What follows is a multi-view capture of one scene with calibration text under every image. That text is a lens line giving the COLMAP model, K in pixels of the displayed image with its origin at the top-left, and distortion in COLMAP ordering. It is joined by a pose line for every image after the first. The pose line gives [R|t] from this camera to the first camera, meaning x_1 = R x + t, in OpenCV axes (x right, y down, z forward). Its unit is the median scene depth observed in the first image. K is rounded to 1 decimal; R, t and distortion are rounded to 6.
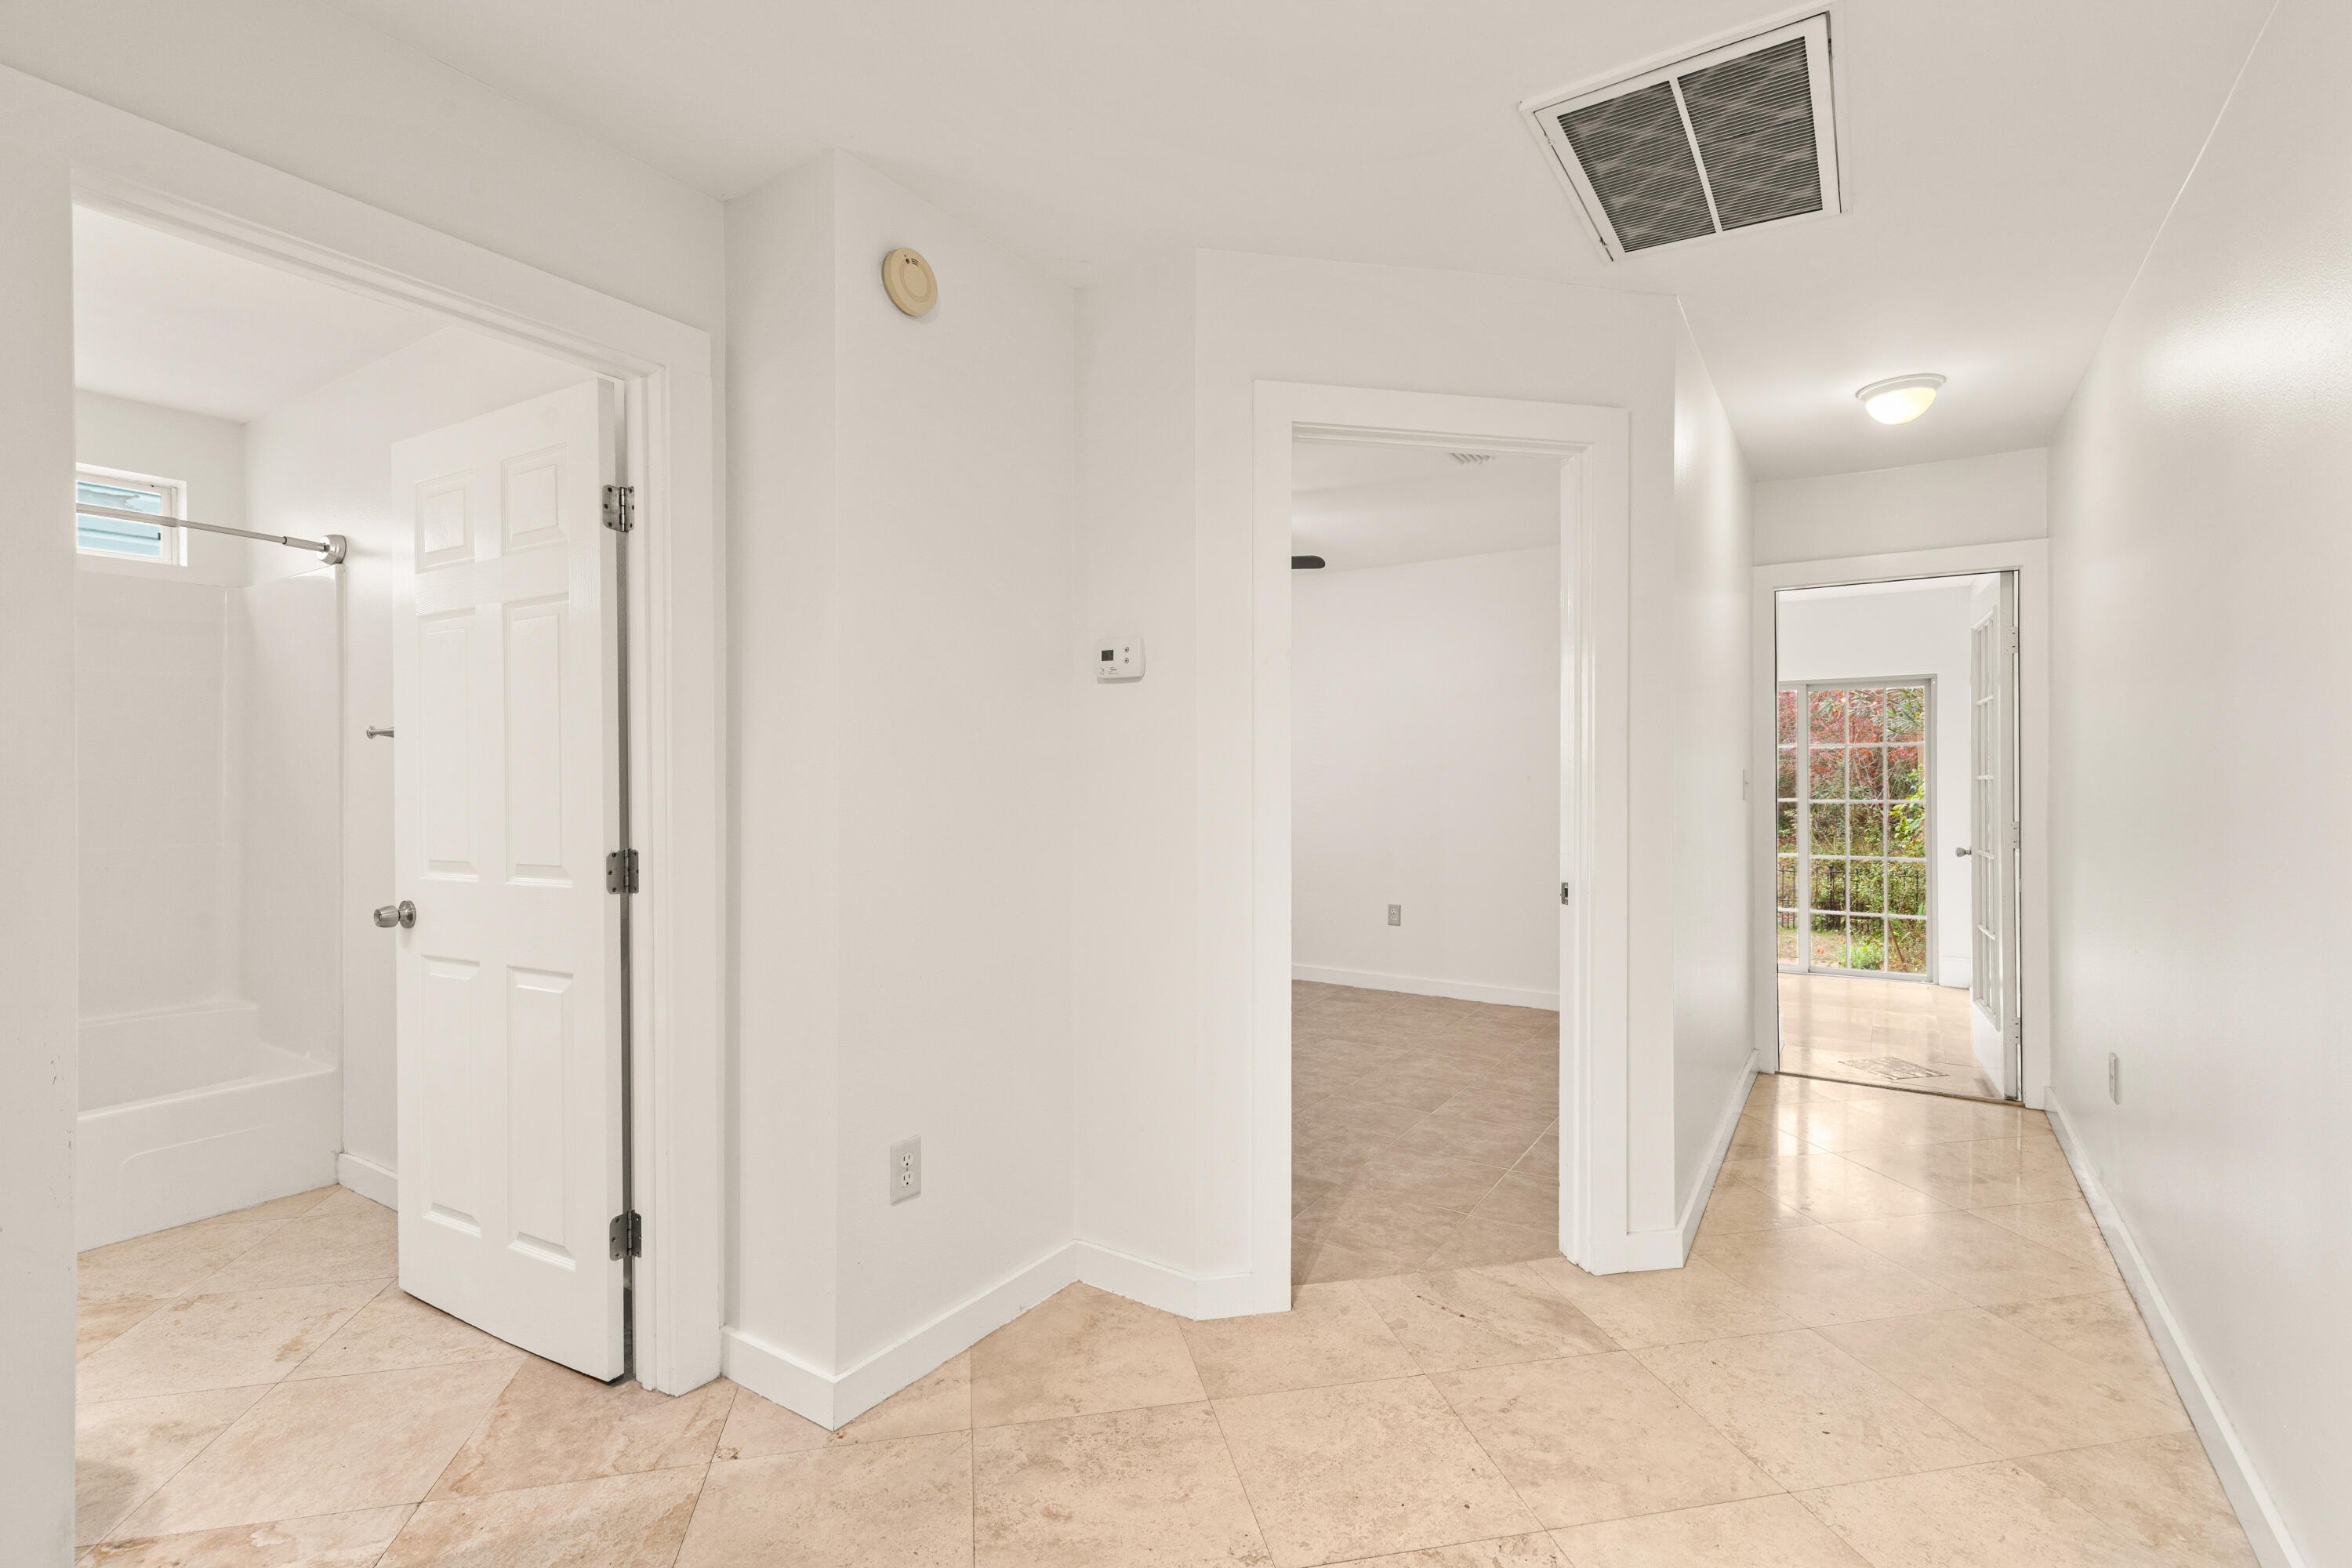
lens RADIAL K [[1070.5, 0, 1179.0], [0, 1070.5, 785.4], [0, 0, 1]] dist [0.010341, -0.001732]
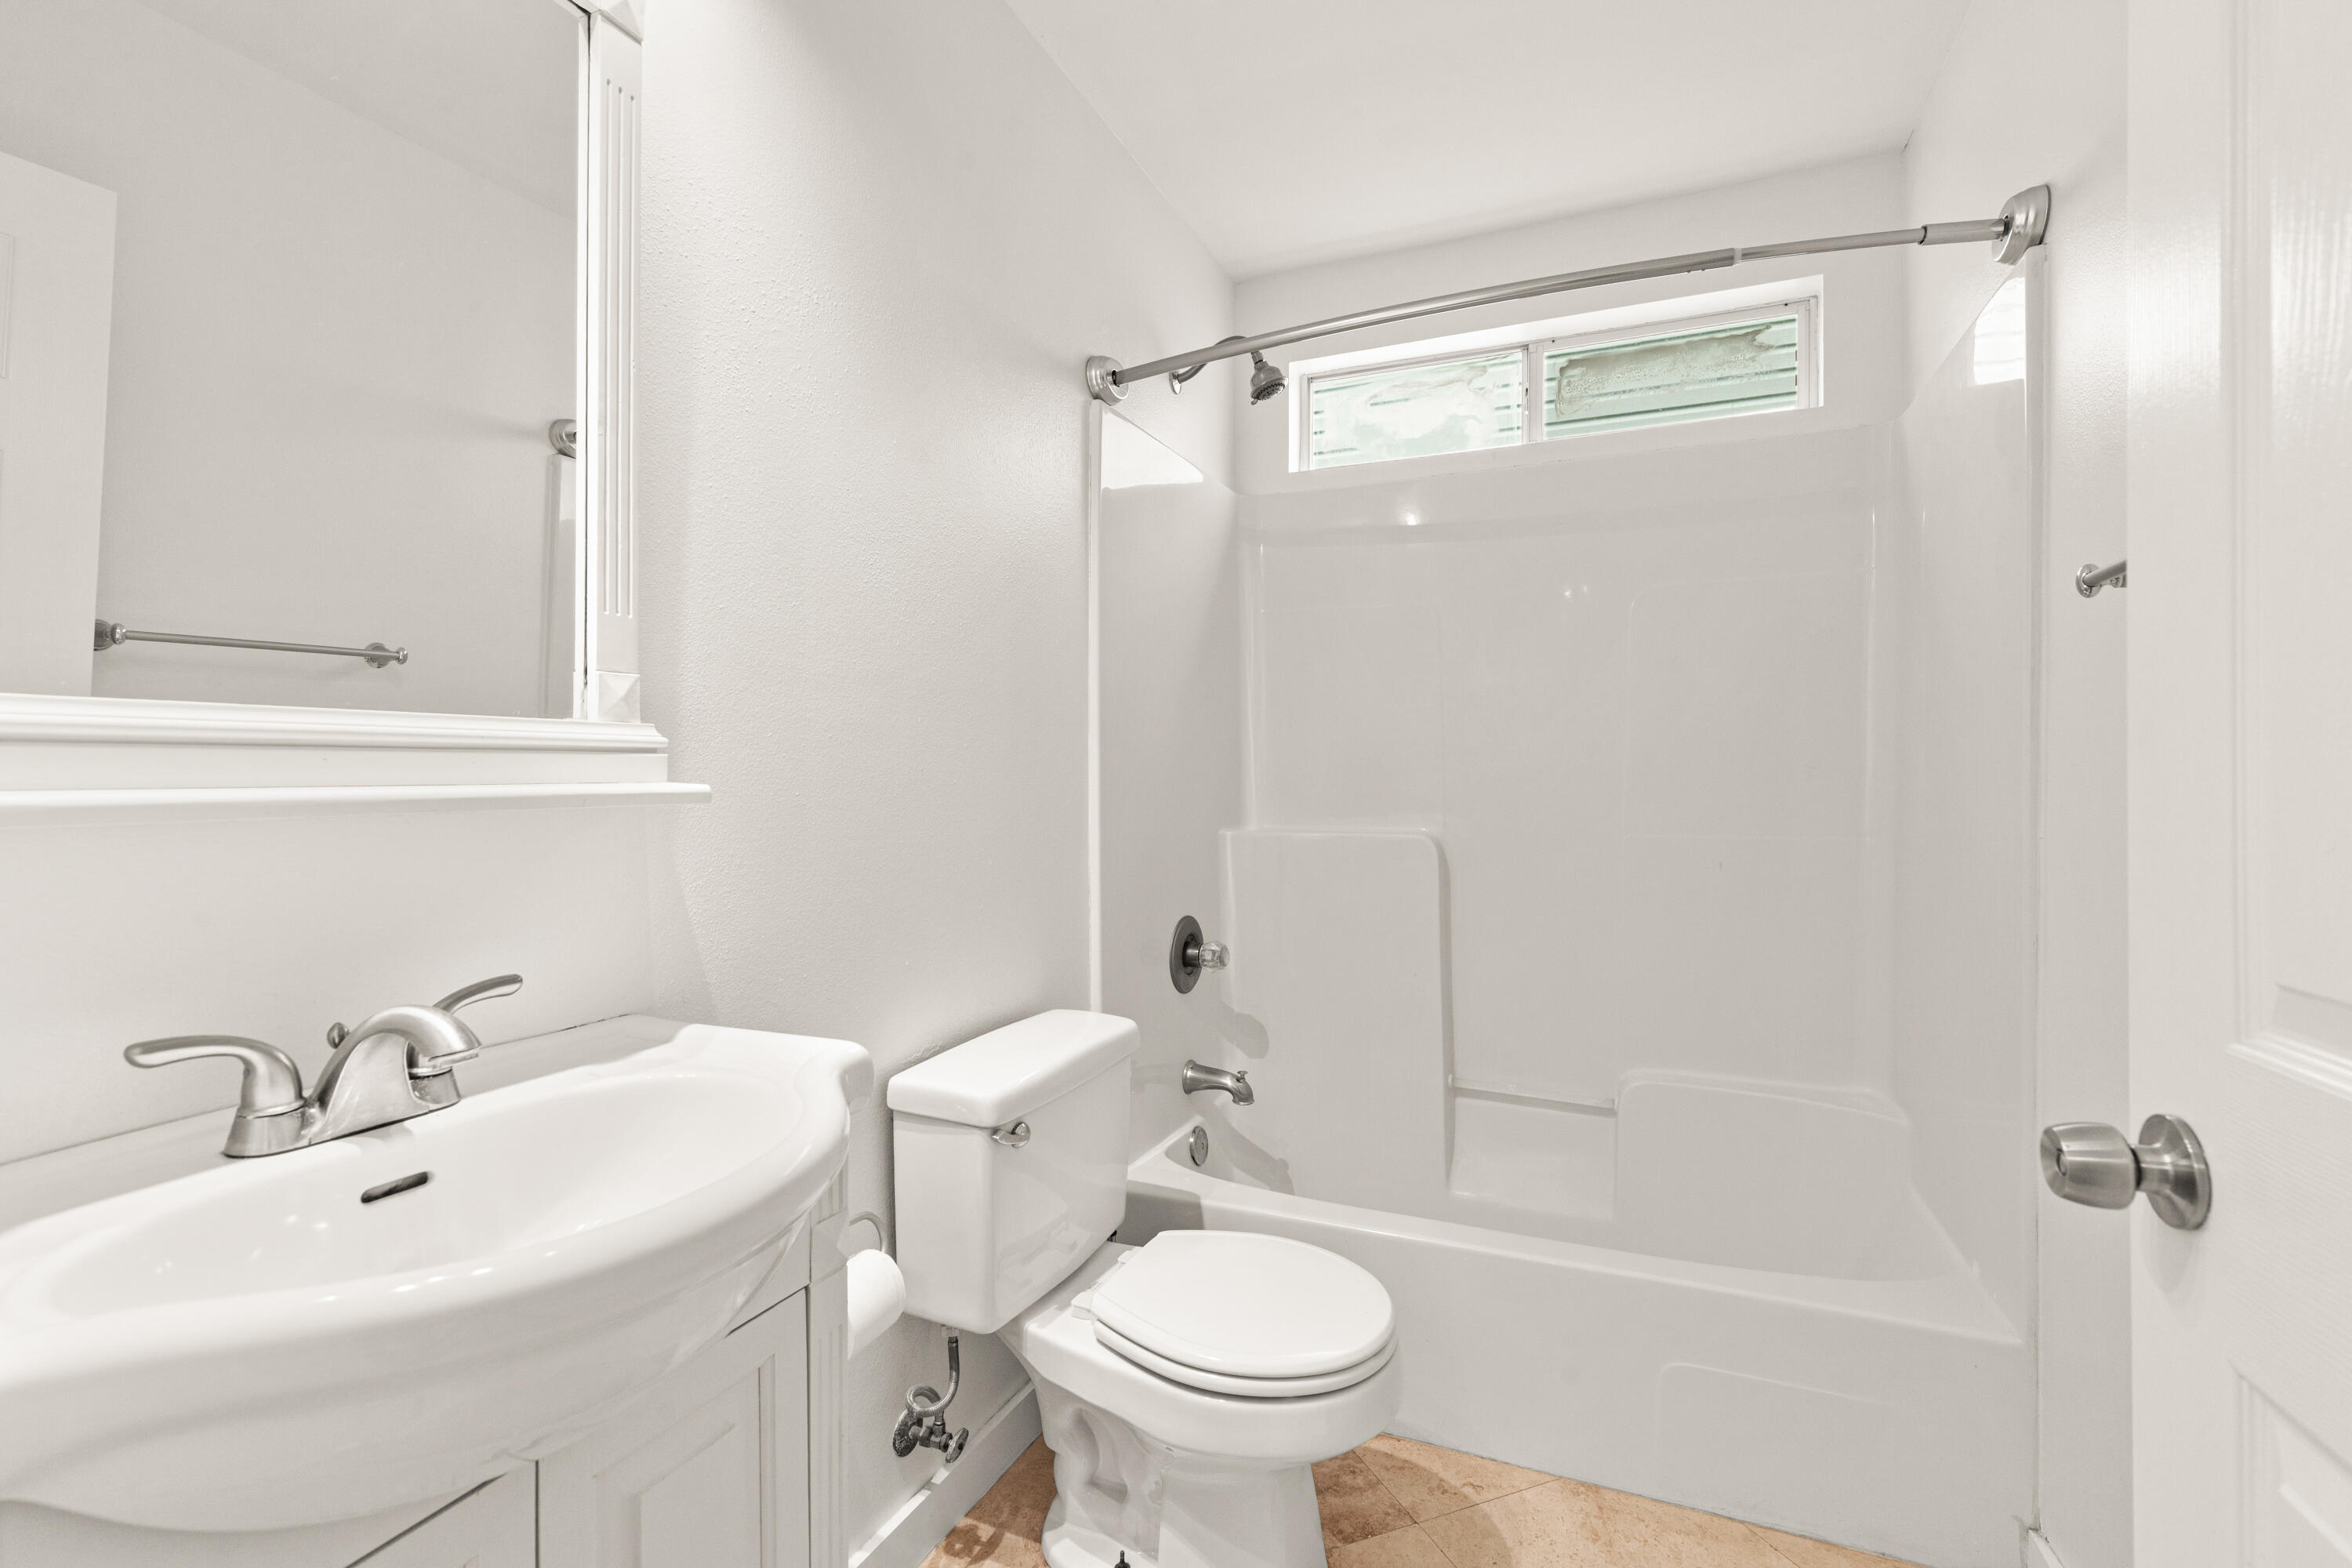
lens RADIAL K [[1070.5, 0, 1178.2], [0, 1070.5, 780.6], [0, 0, 1]] dist [0.010341, -0.001732]
pose [[0.183966, 0.003936, -0.982925, -0.390374], [-0.002405, 0.999991, 0.003555, 0.020738], [0.982930, 0.001710, 0.183973, 0.551848]]
